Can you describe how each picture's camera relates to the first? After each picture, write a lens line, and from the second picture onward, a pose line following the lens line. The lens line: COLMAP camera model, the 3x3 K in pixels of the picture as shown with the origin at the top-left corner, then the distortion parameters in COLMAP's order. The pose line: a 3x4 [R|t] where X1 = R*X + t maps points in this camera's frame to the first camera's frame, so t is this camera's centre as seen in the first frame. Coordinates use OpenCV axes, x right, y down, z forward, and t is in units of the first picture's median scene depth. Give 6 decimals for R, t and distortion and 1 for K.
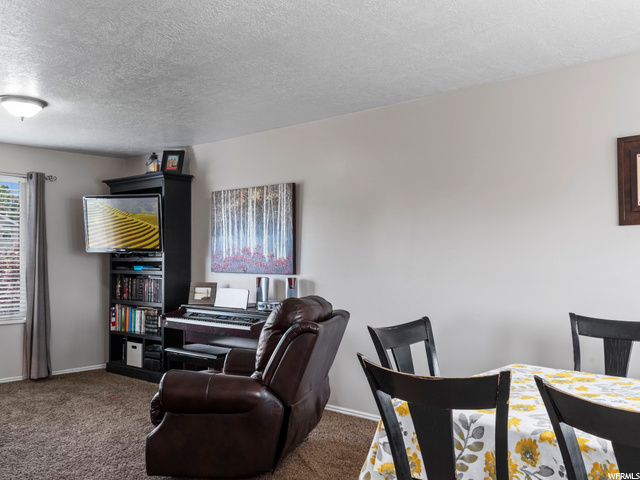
lens RADIAL K [[631.8, 0, 318.1], [0, 631.8, 263.1], [0, 0, 1]] dist [0.012459, 0.015328]
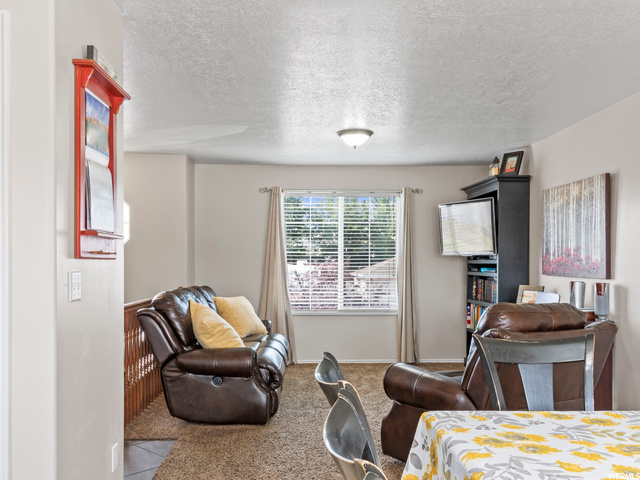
lens RADIAL K [[631.8, 0, 318.1], [0, 631.8, 263.1], [0, 0, 1]] dist [0.012459, 0.015328]
pose [[0.632001, 0.003547, -0.774959, 0.369071], [-0.007647, 0.999969, -0.001659, 0.000363], [0.774930, 0.006975, 0.632009, 0.141049]]
